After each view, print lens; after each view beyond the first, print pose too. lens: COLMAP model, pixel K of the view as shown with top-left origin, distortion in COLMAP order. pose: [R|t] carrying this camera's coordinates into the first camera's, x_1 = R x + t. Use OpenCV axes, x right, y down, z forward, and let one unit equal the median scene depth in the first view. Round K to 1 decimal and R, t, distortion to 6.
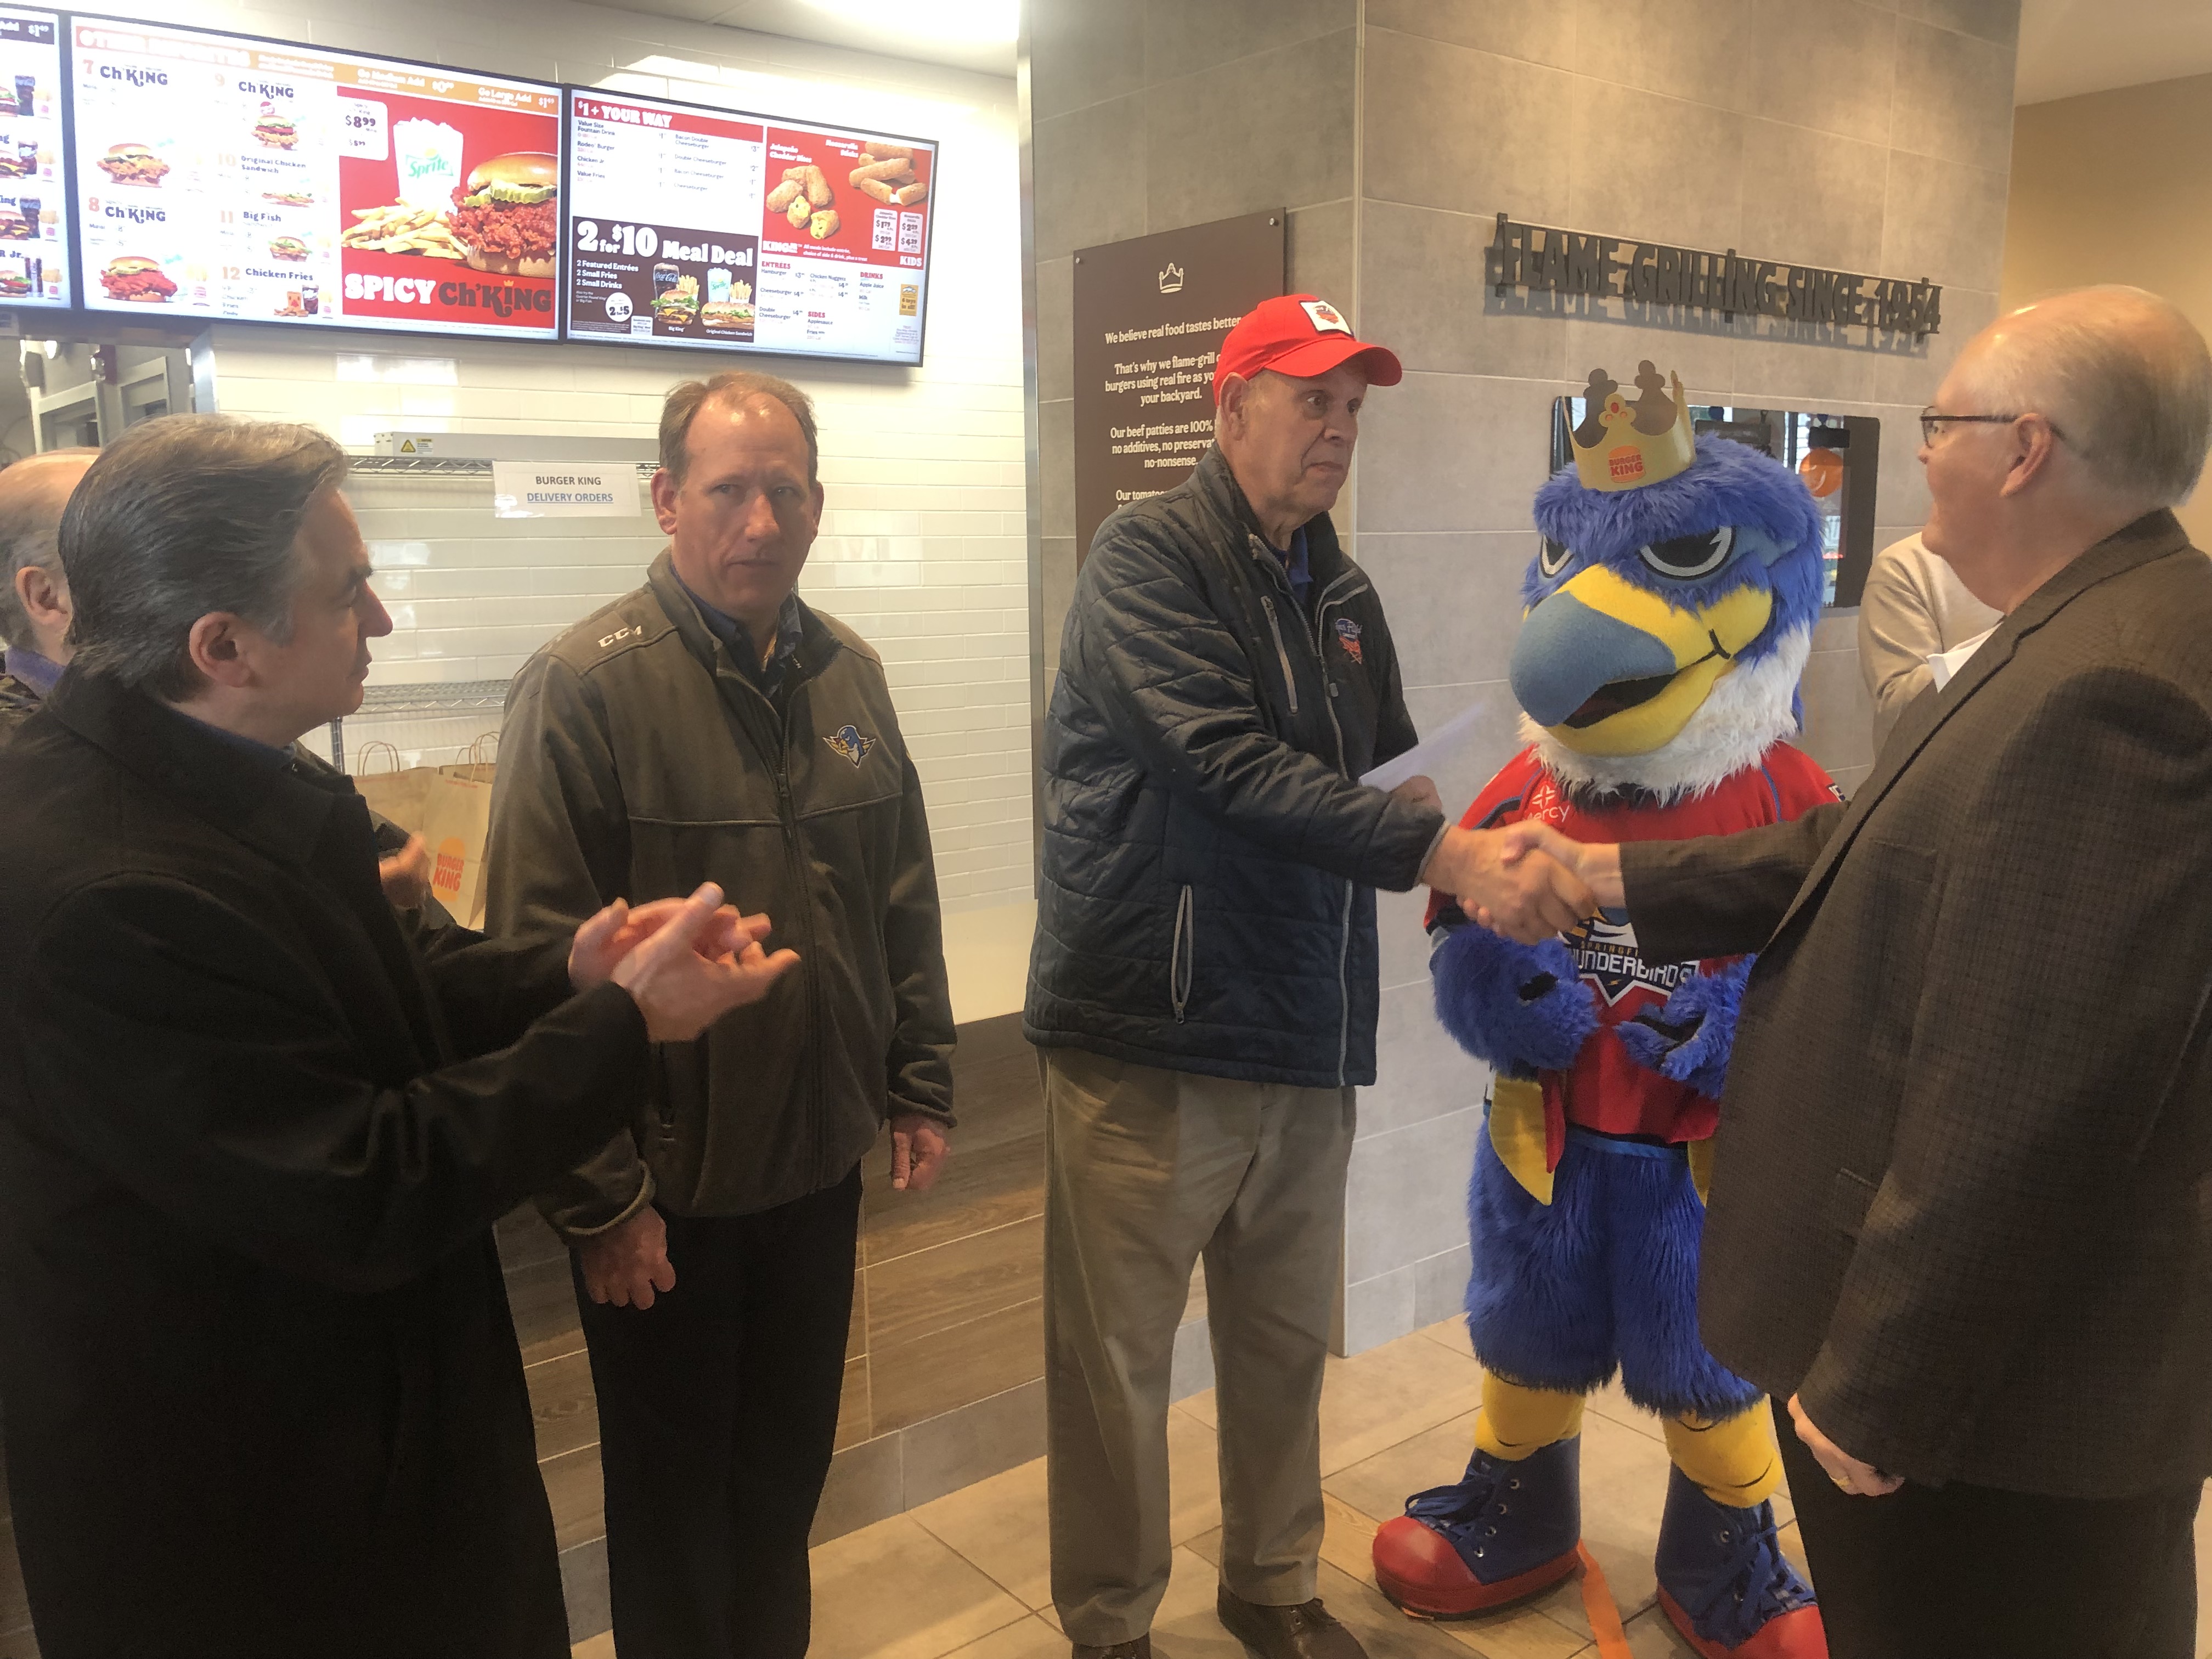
lens RADIAL K [[1852.9, 0, 1134.1], [0, 1852.9, 835.4], [0, 0, 1]] dist [-0.017157, 0.031208]
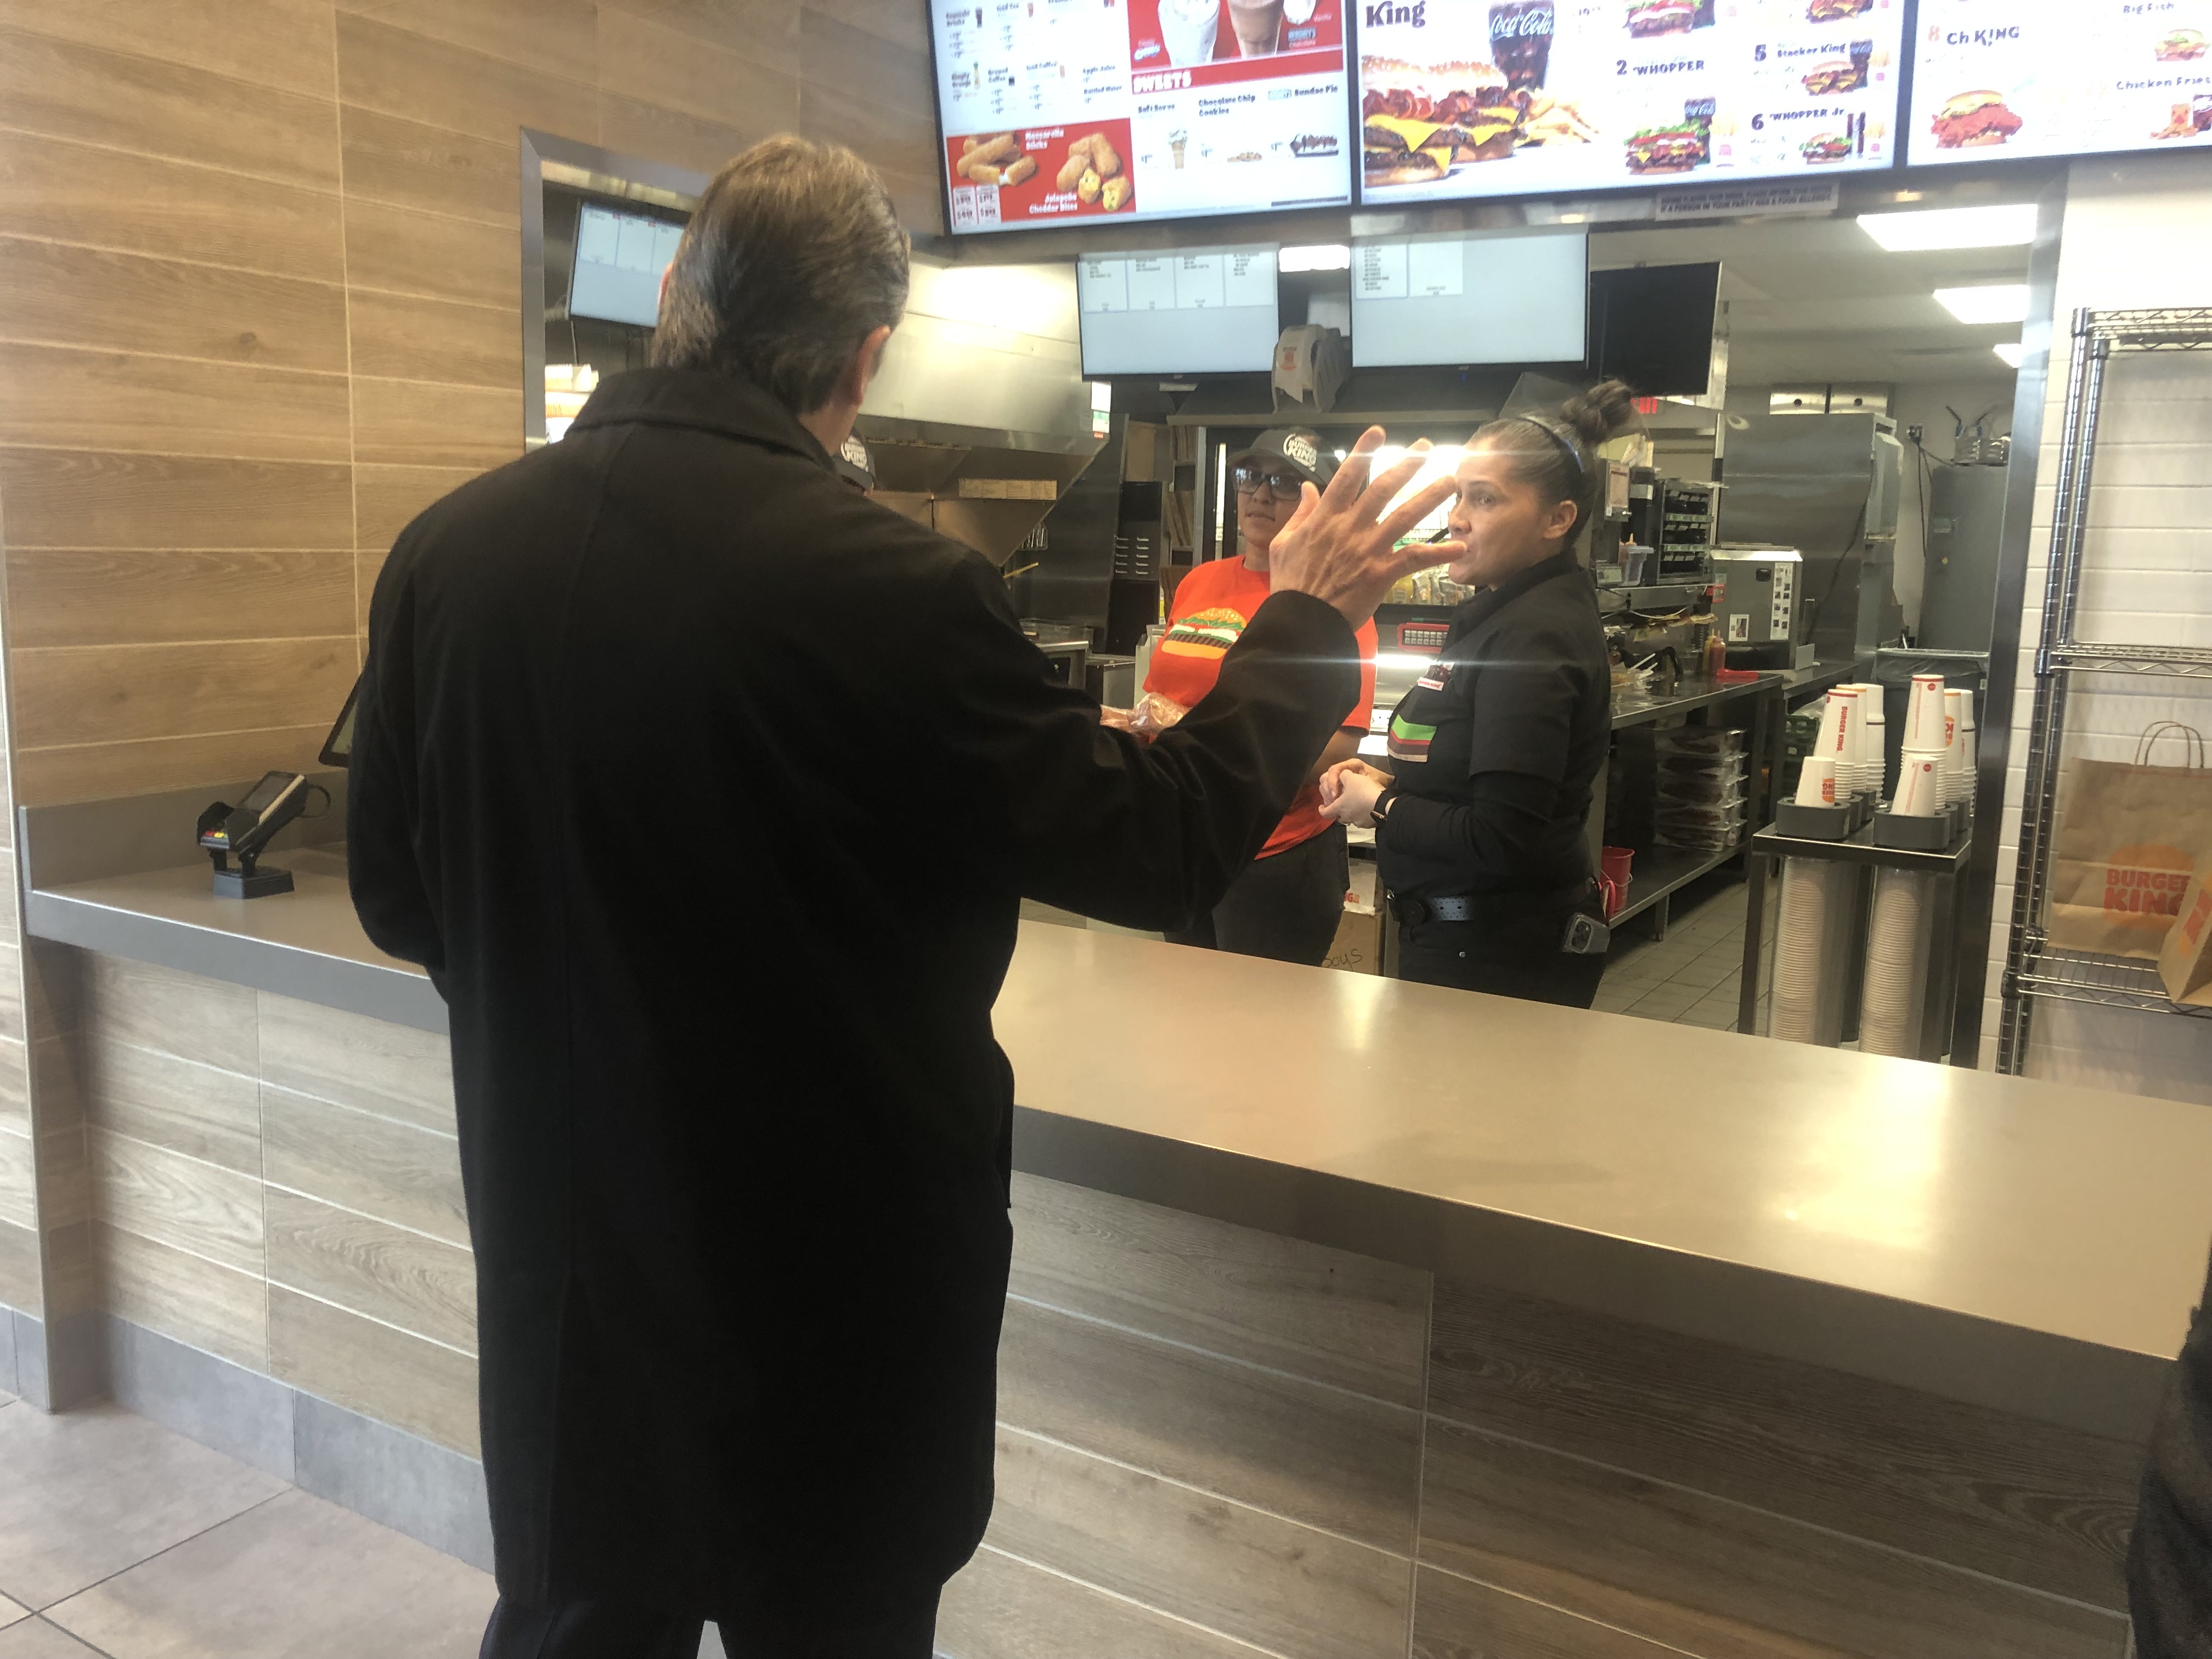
lens RADIAL K [[1855.1, 0, 1136.5], [0, 1855.1, 804.5], [0, 0, 1]] dist [0.013168, 0.006389]
pose [[0.335530, 0.156702, -0.928905, 0.137423], [-0.184345, 0.977925, 0.098384, -0.017818], [0.923816, 0.138228, 0.357010, 0.384666]]
